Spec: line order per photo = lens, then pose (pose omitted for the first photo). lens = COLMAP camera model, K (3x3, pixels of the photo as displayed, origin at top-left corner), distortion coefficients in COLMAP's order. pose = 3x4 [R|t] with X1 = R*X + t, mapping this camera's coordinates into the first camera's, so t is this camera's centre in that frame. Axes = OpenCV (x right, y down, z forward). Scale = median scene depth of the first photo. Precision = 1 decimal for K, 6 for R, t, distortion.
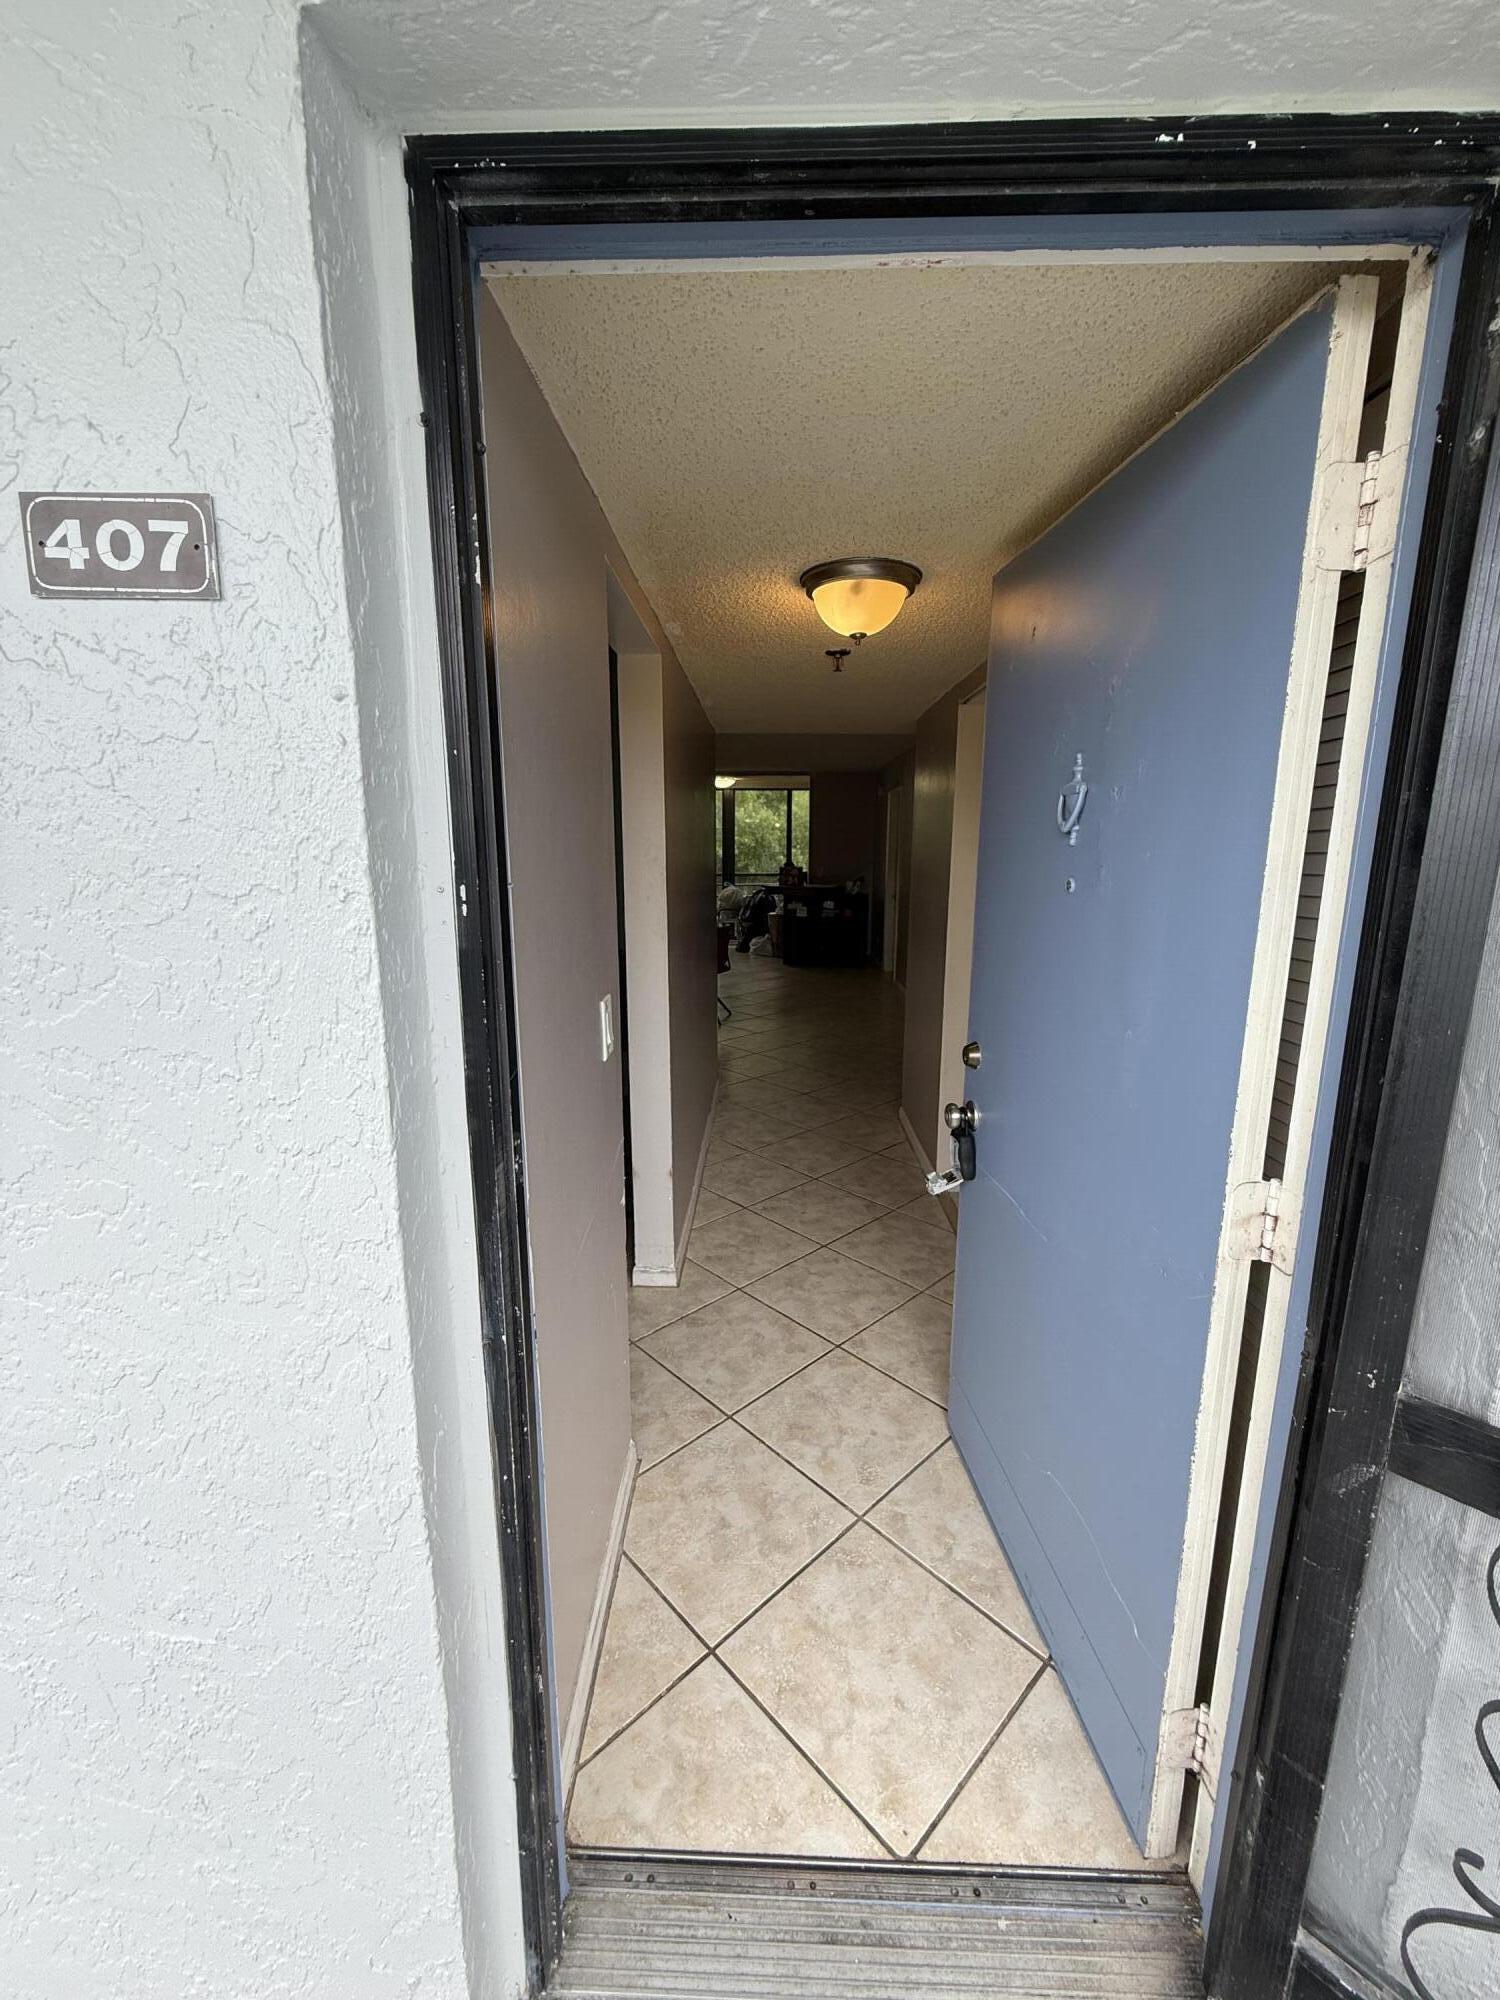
lens RADIAL K [[797.3, 0, 750.0], [0, 797.3, 1000.0], [0, 0, 1]] dist [0.000073, -0.000007]
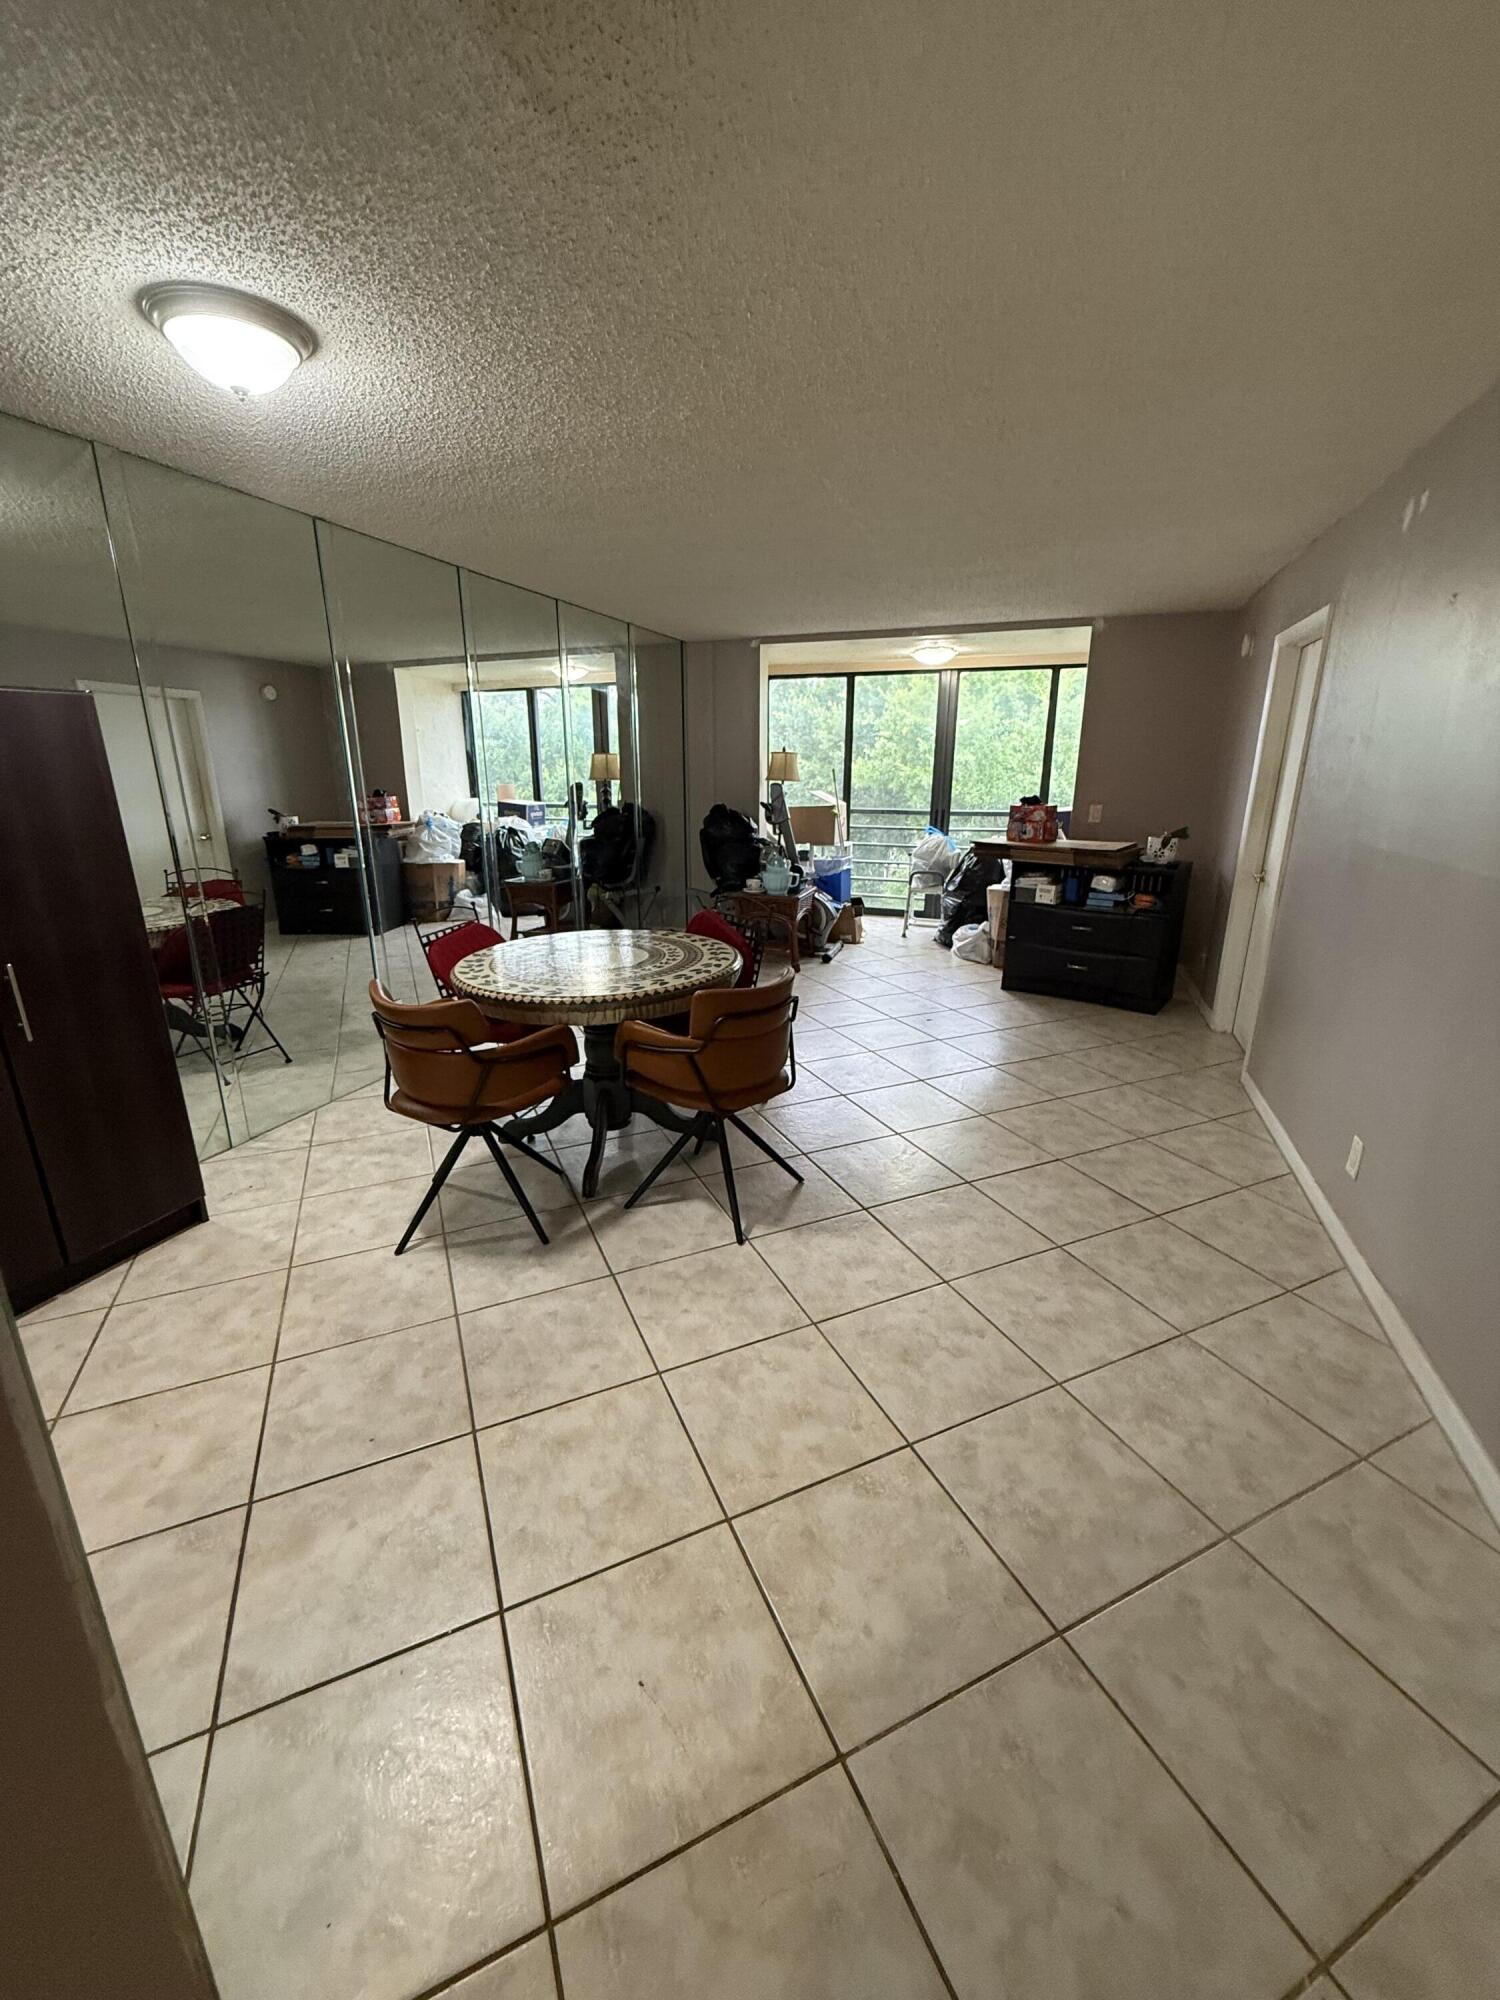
lens RADIAL K [[797.3, 0, 750.0], [0, 797.3, 1000.0], [0, 0, 1]] dist [0.000073, -0.000007]
pose [[0.945876, 0.092634, -0.311027, 0.046751], [-0.065320, 0.993125, 0.097138, -0.074186], [0.317886, -0.071564, 0.945424, 0.410392]]
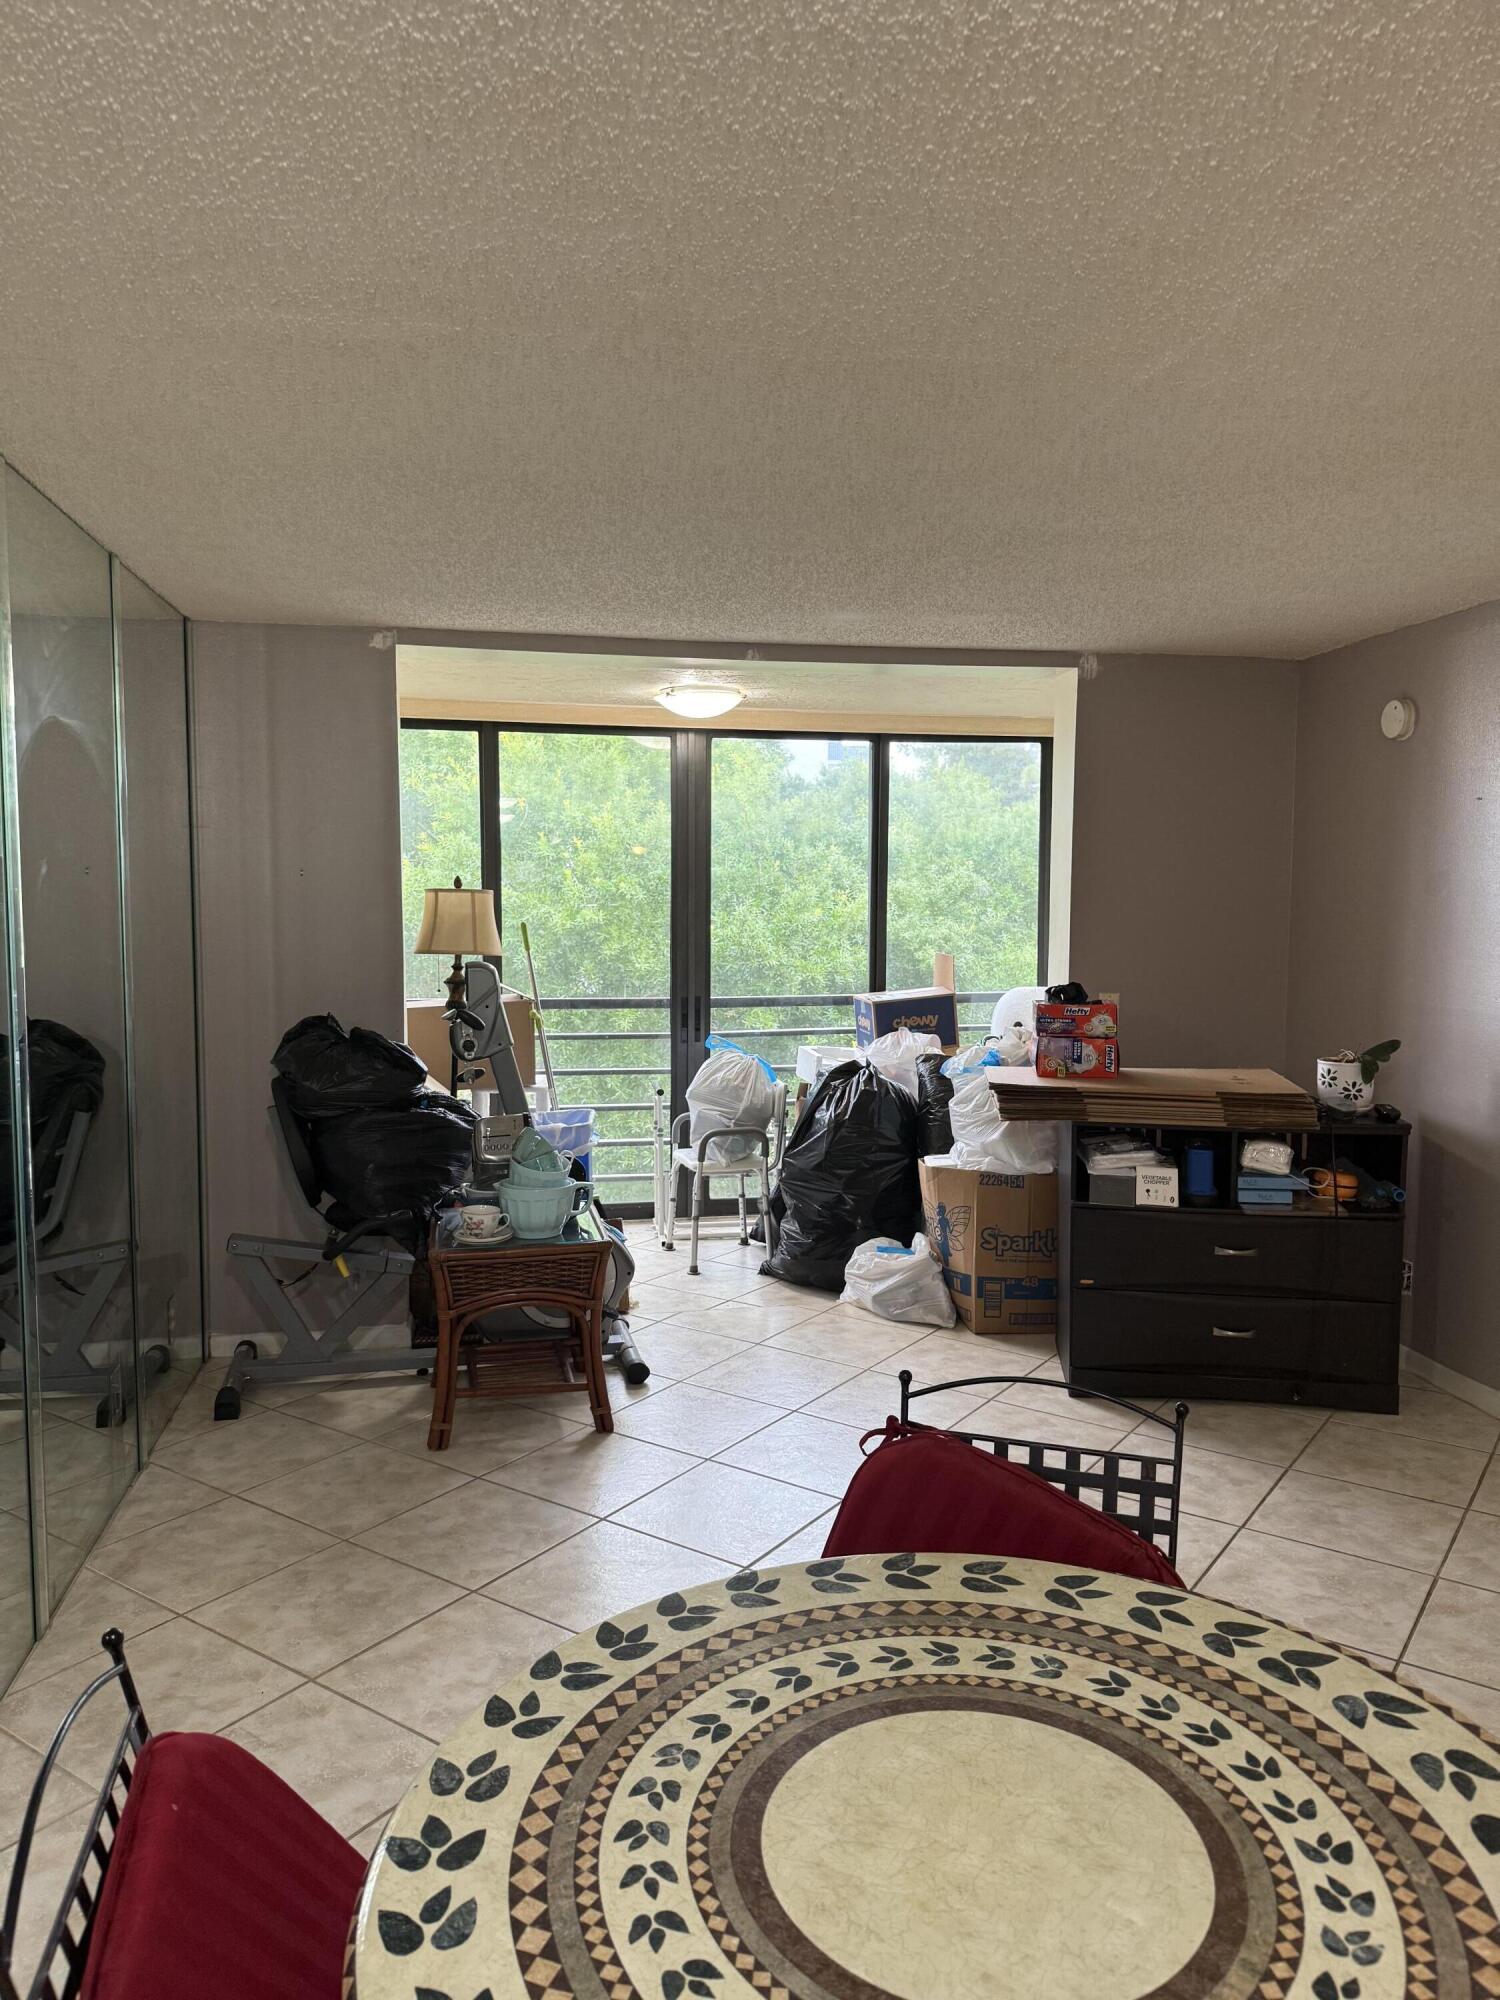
lens RADIAL K [[1415.5, 0, 750.0], [0, 1415.5, 1000.0], [0, 0, 1]] dist [0.168303, 0.000047]
pose [[0.978905, -0.010500, 0.204044, -0.137941], [0.034346, 0.992923, -0.113683, -0.112603], [-0.201406, 0.118293, 0.972339, 0.539575]]
